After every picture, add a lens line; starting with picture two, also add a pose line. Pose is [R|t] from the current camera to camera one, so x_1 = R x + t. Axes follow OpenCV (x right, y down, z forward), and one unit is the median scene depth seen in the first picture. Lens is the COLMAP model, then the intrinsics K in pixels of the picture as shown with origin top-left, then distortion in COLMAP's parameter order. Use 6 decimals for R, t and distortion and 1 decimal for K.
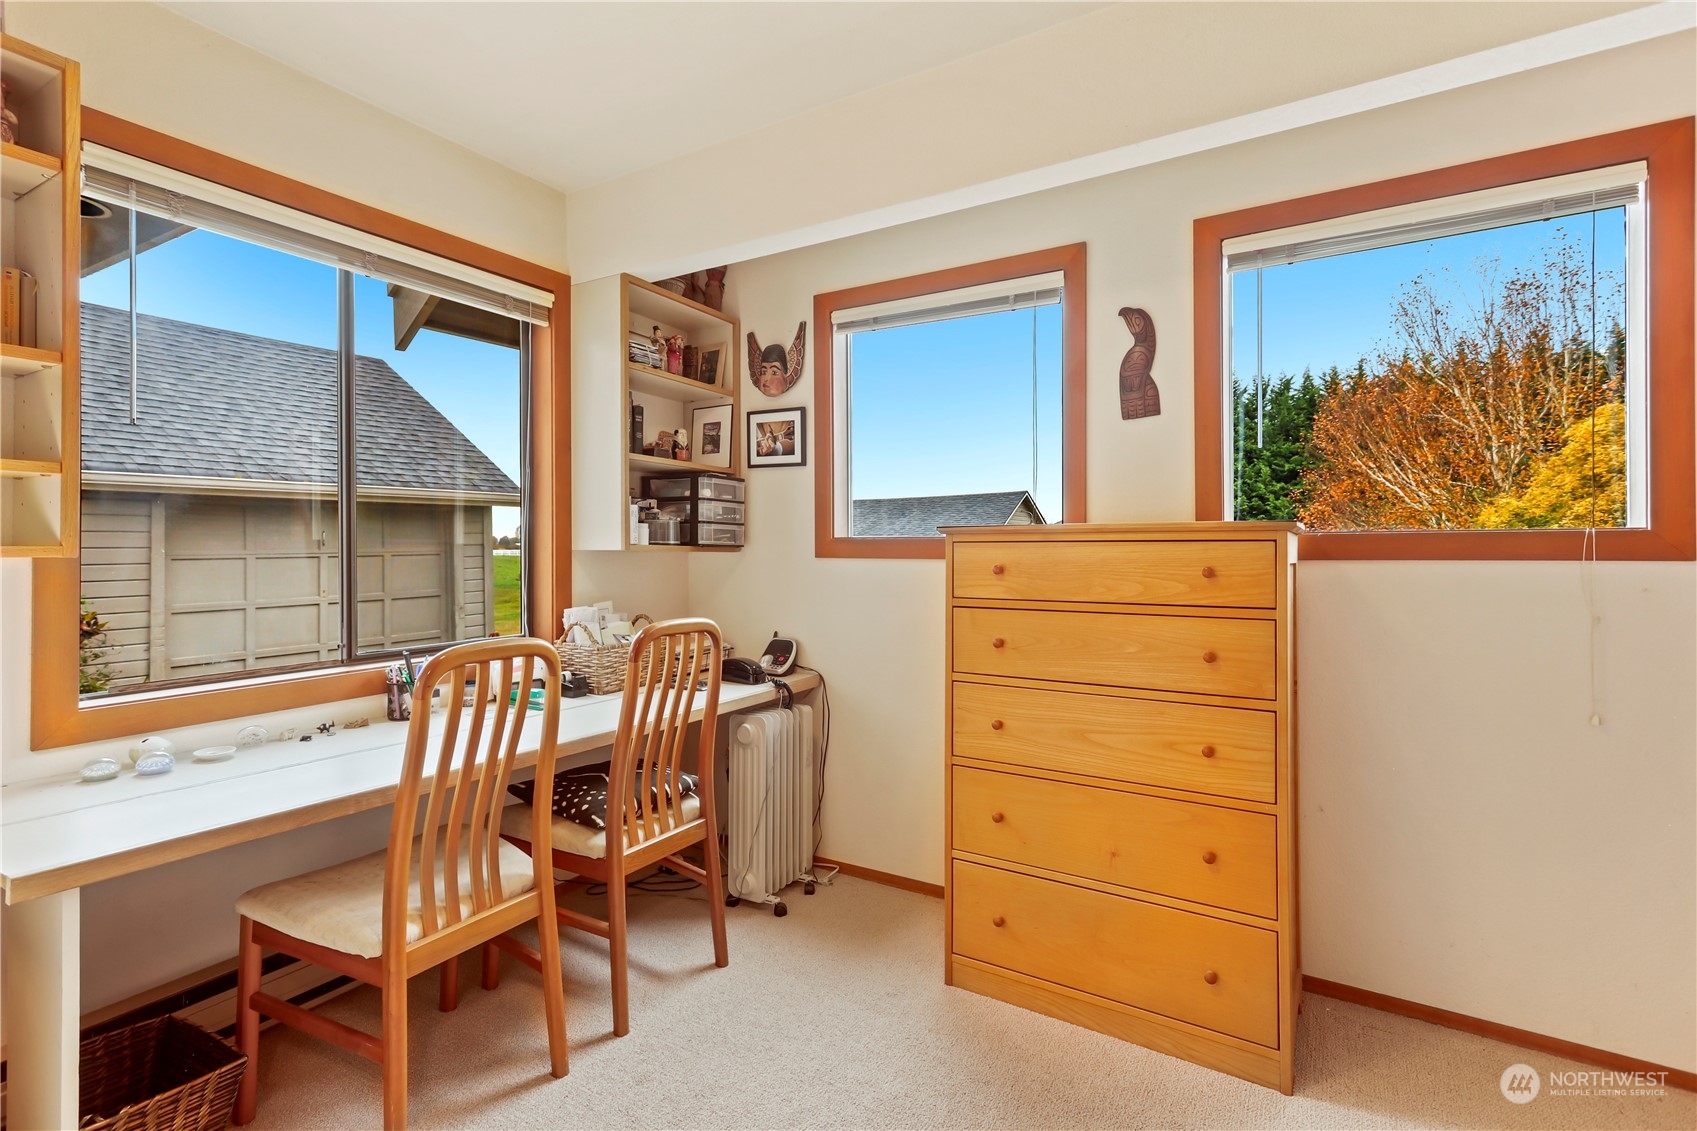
lens RADIAL K [[801.1, 0, 839.6], [0, 801.1, 556.5], [0, 0, 1]] dist [0.013564, 0.006110]
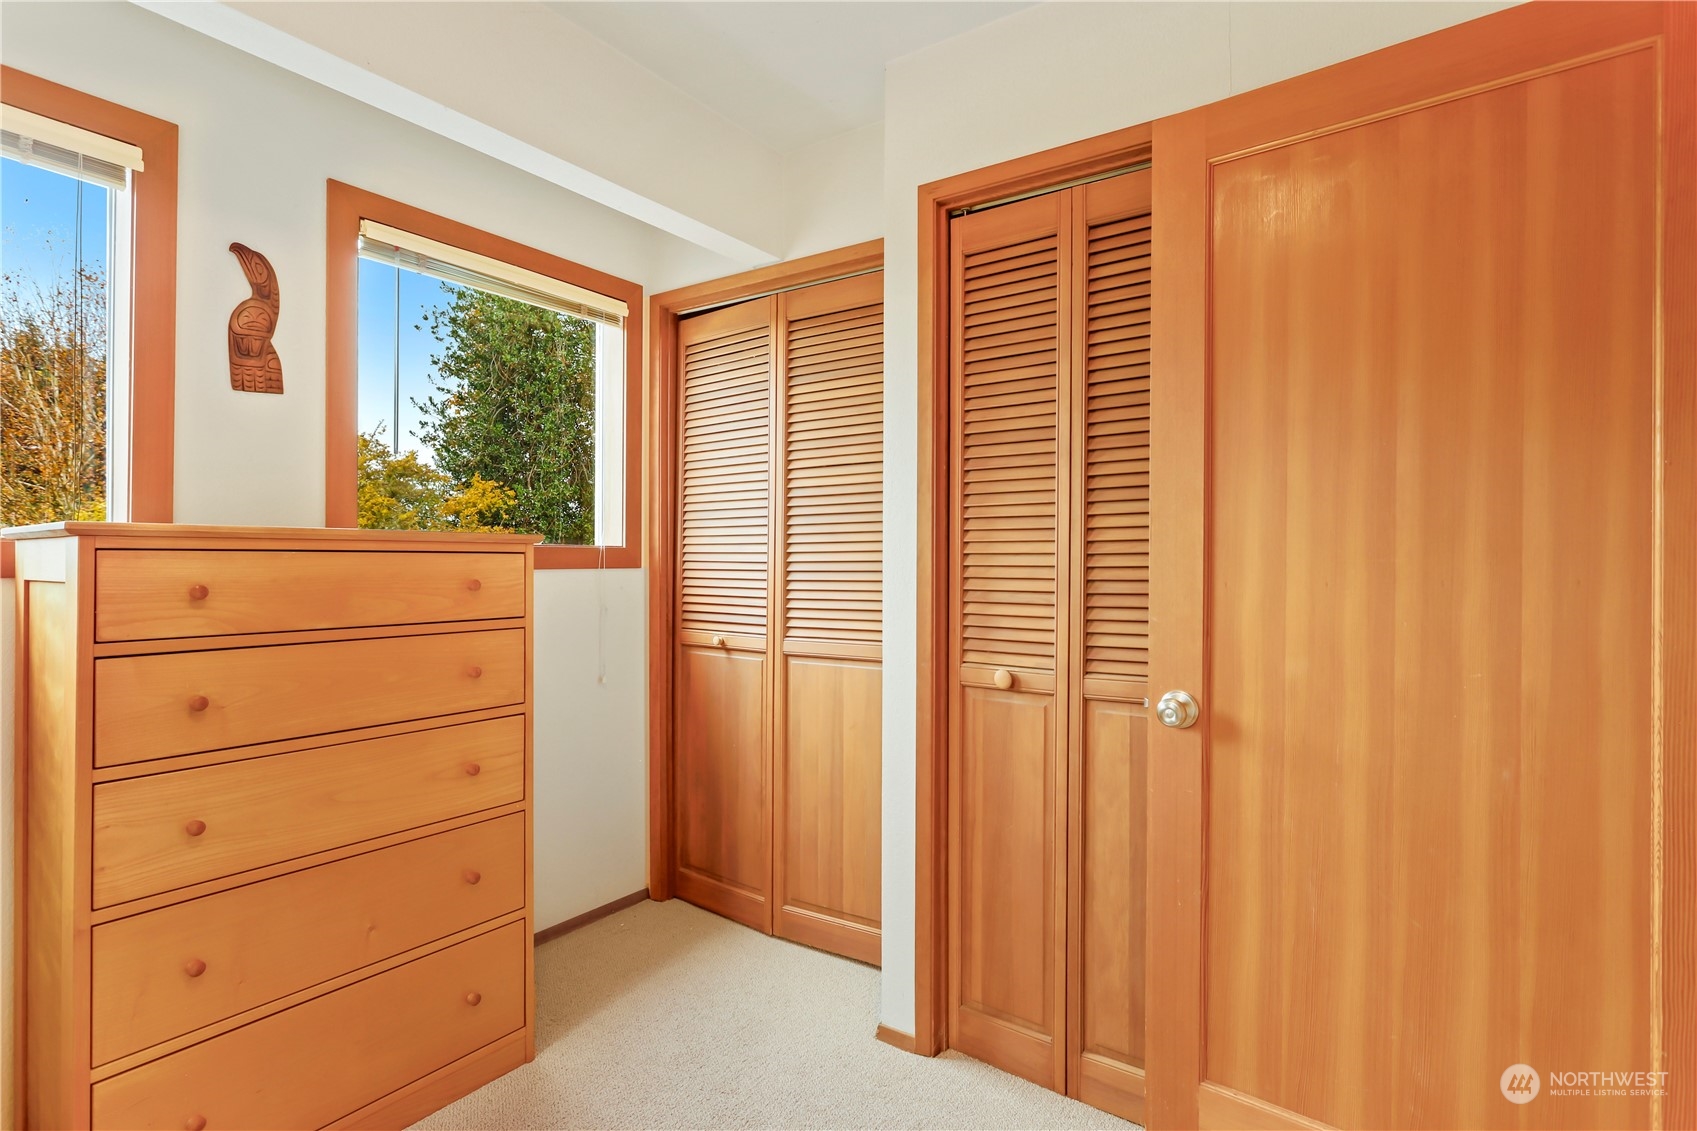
lens RADIAL K [[841.4, 0, 848.5], [0, 841.4, 565.5], [0, 0, 1]] dist [0.002062, 0.009957]
pose [[0.082057, -0.008876, 0.996588, -0.405743], [0.005645, 0.999948, 0.008441, -0.007878], [-0.996612, 0.004933, 0.082103, 0.363265]]
